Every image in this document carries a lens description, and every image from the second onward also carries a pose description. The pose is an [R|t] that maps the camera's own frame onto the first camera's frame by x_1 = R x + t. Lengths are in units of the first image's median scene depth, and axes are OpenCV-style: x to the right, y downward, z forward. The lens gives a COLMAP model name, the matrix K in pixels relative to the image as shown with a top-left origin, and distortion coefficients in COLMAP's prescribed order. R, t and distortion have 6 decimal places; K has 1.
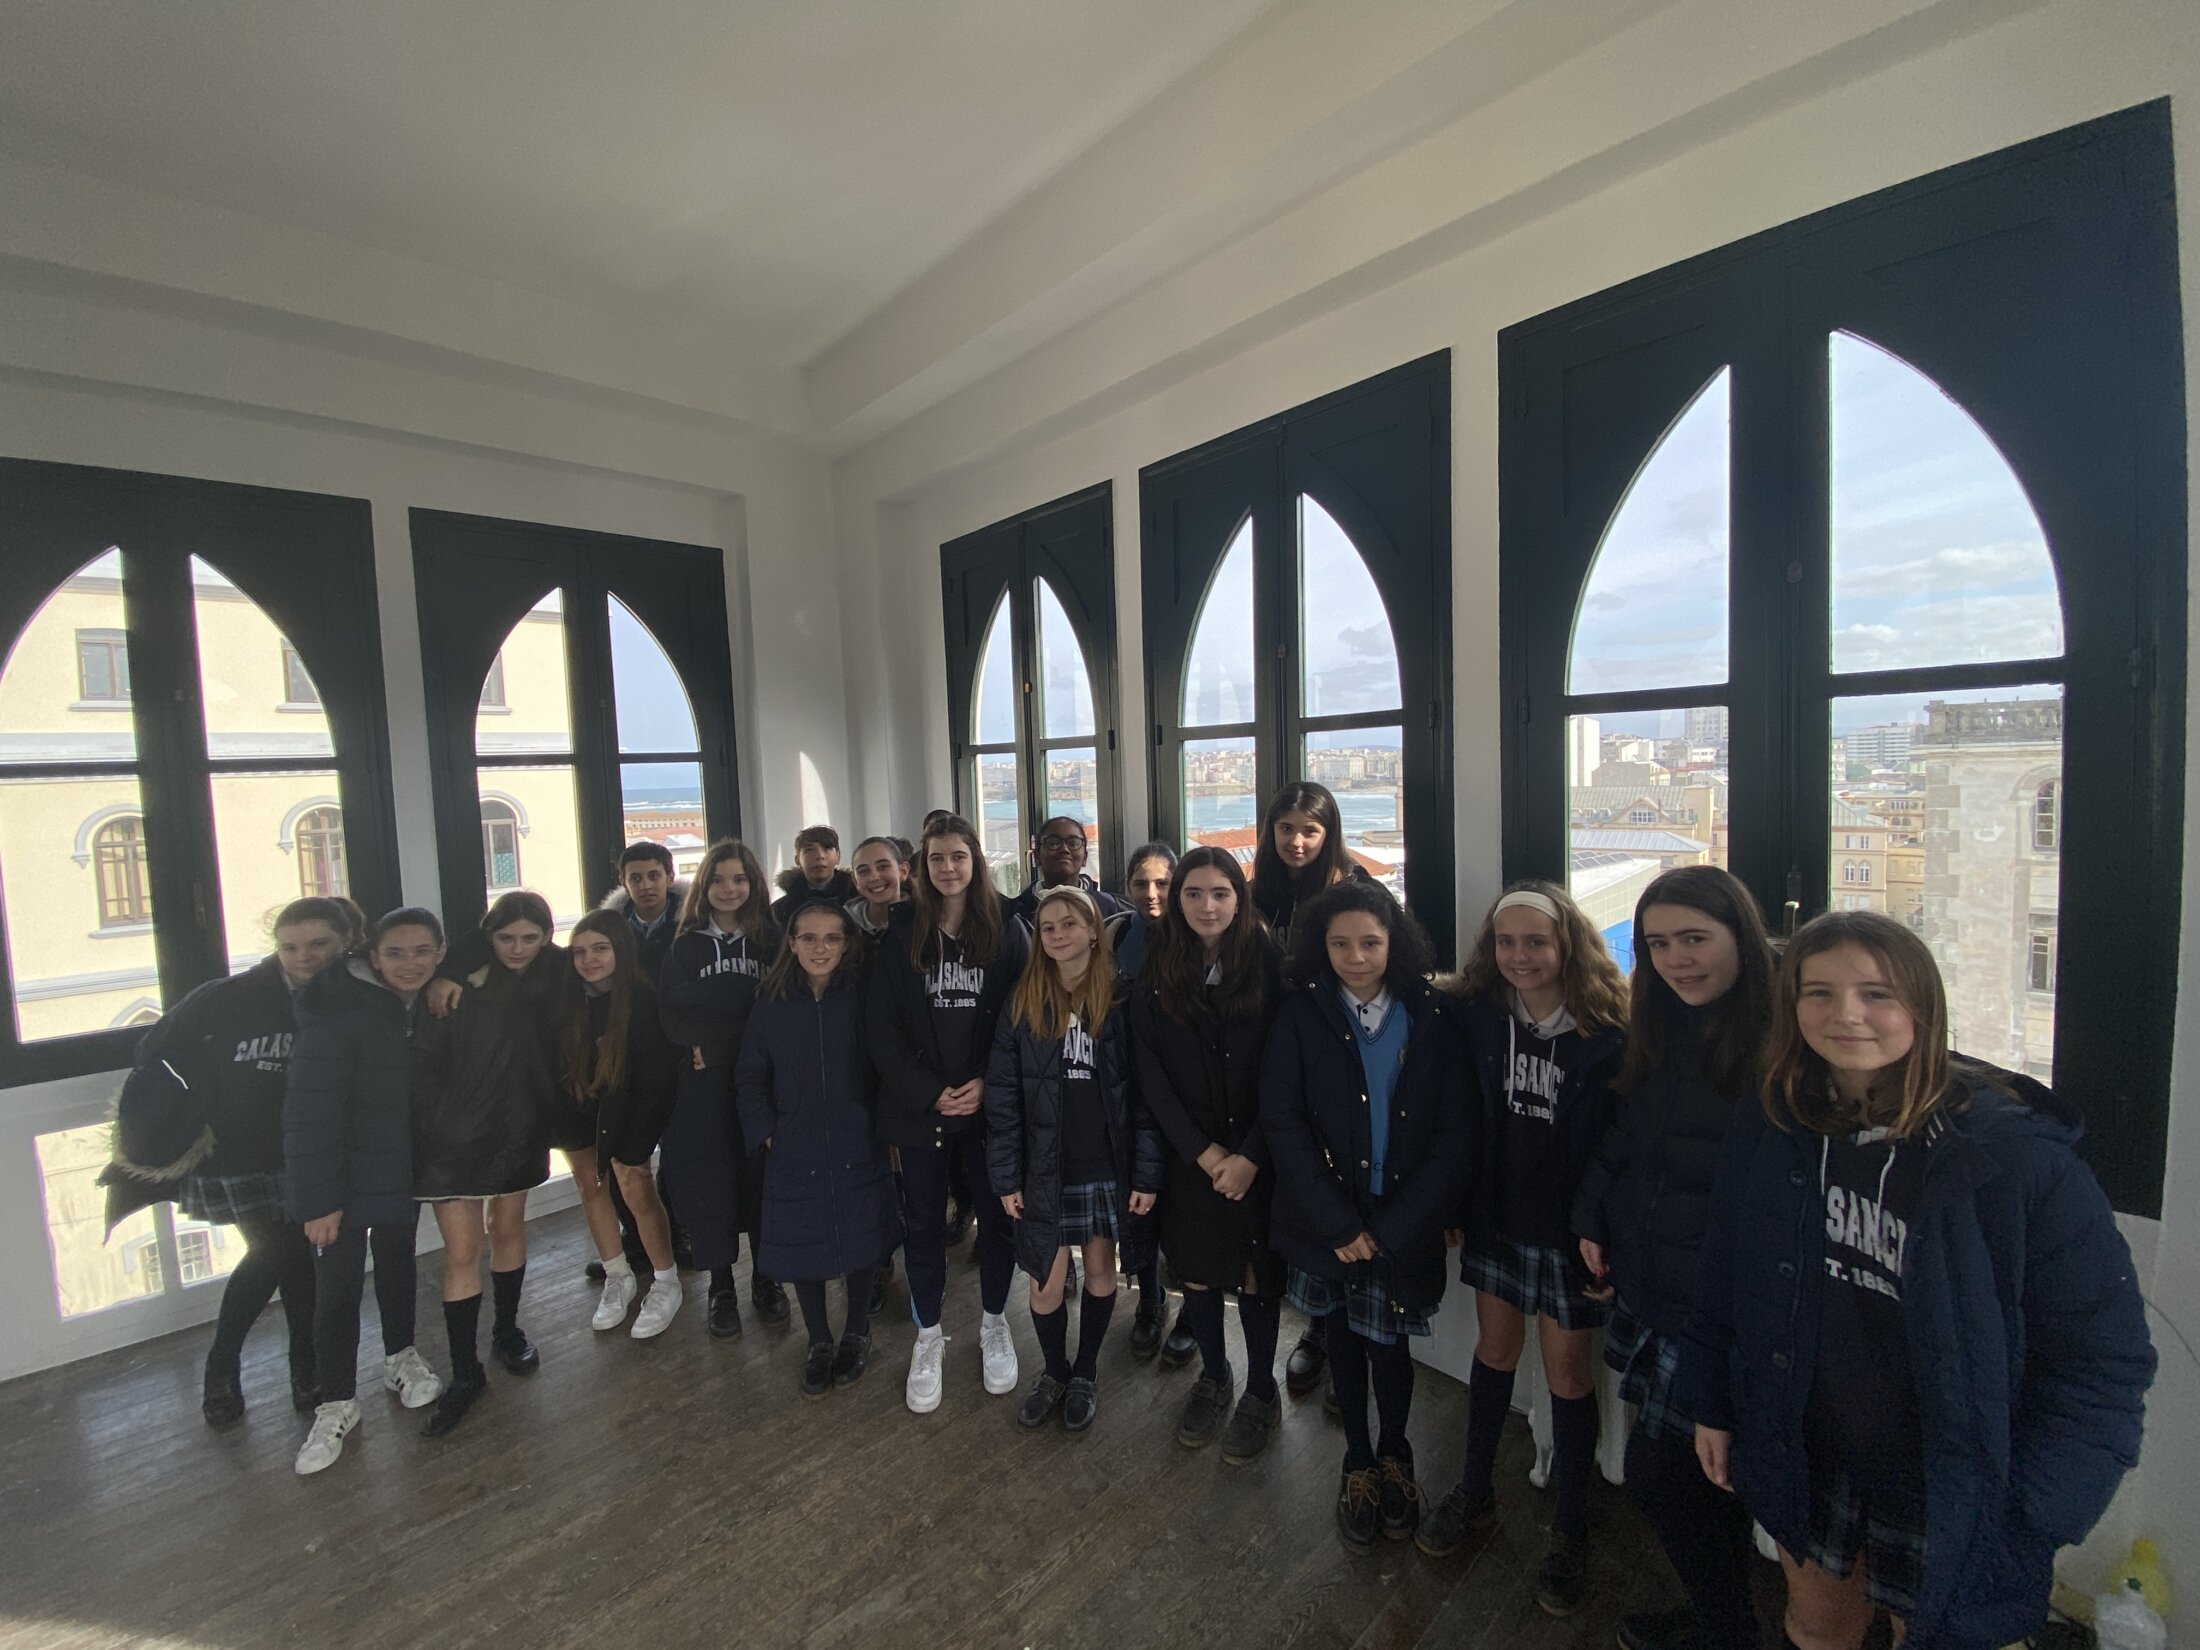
lens RADIAL K [[882.7, 0, 1181.6], [0, 882.7, 822.7], [0, 0, 1]] dist [0.000969, -0.010253]
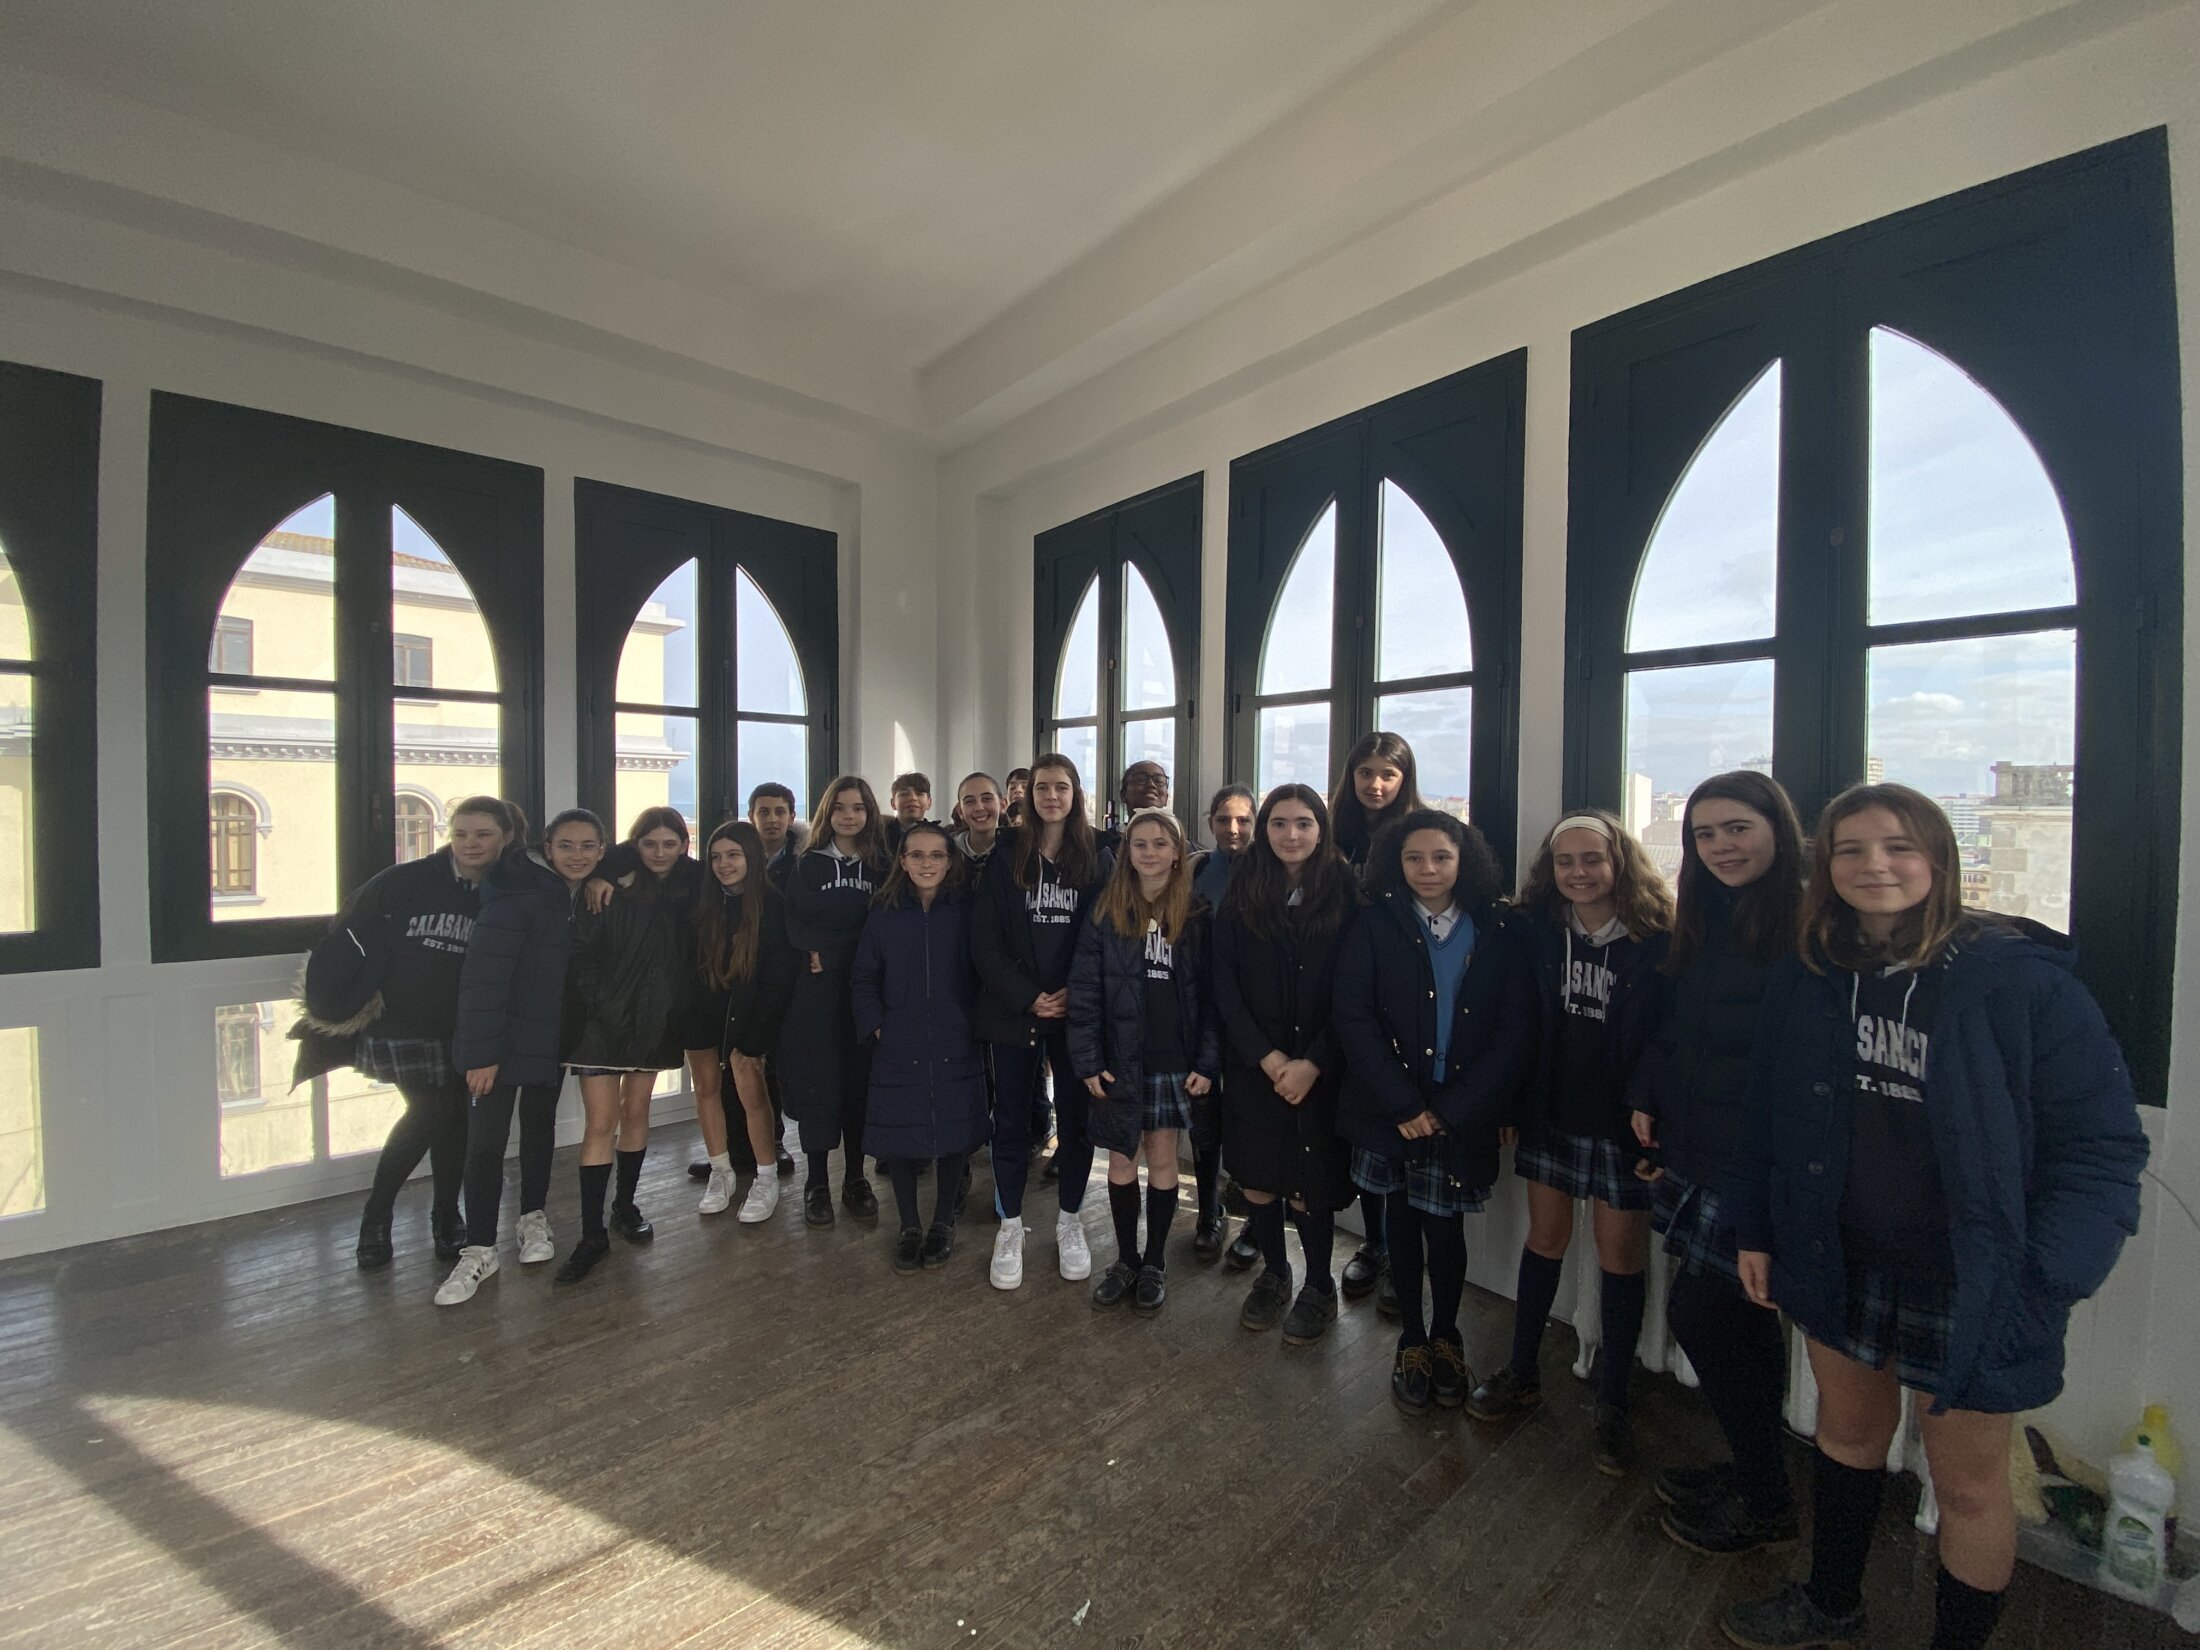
lens RADIAL K [[882.7, 0, 1181.6], [0, 882.7, 822.7], [0, 0, 1]] dist [0.000969, -0.010253]
pose [[0.998031, 0.044409, -0.044296, -0.055648], [-0.046109, 0.998209, -0.038117, 0.128299], [0.042524, 0.040085, 0.998291, -0.105836]]
